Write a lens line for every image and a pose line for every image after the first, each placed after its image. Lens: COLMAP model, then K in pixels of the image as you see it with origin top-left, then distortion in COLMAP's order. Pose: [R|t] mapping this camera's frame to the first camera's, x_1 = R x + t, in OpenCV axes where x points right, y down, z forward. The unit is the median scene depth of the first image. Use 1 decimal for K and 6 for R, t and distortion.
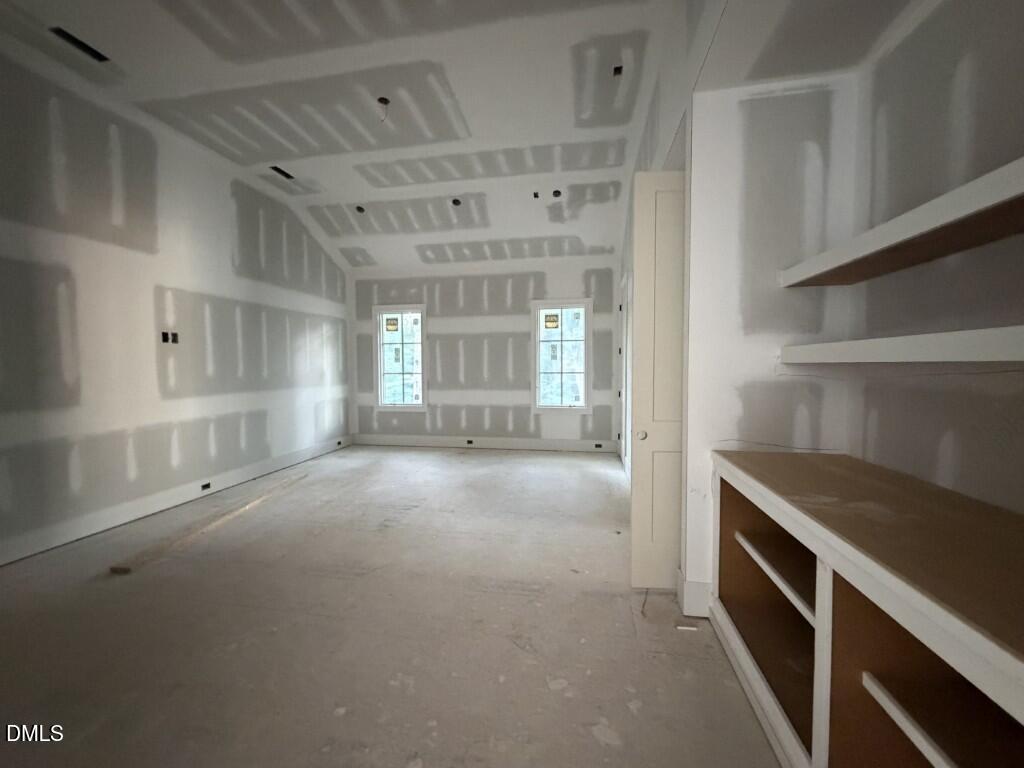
lens RADIAL K [[410.0, 0, 509.6], [0, 410.0, 384.0], [0, 0, 1]] dist [0.001015, -0.000169]
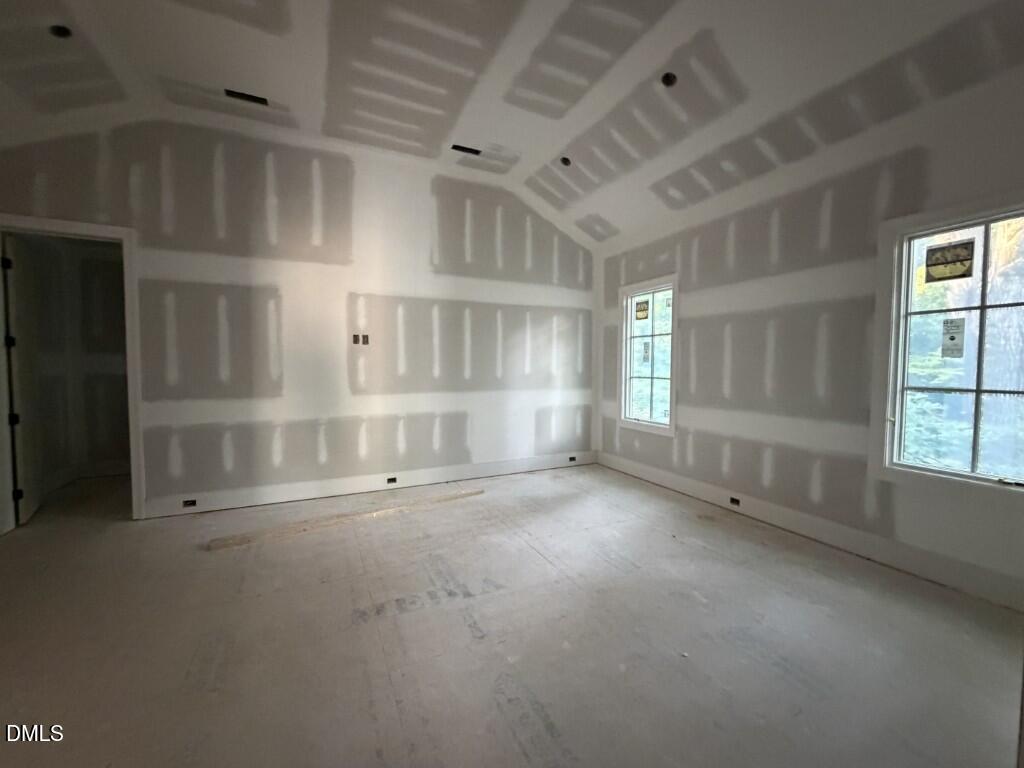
lens RADIAL K [[410.0, 0, 509.6], [0, 410.0, 384.0], [0, 0, 1]] dist [0.001015, -0.000169]
pose [[0.584935, 0.047278, -0.809701, 0.190157], [-0.044567, 0.998665, 0.026116, -0.025659], [0.809855, 0.020810, 0.586261, 0.434019]]
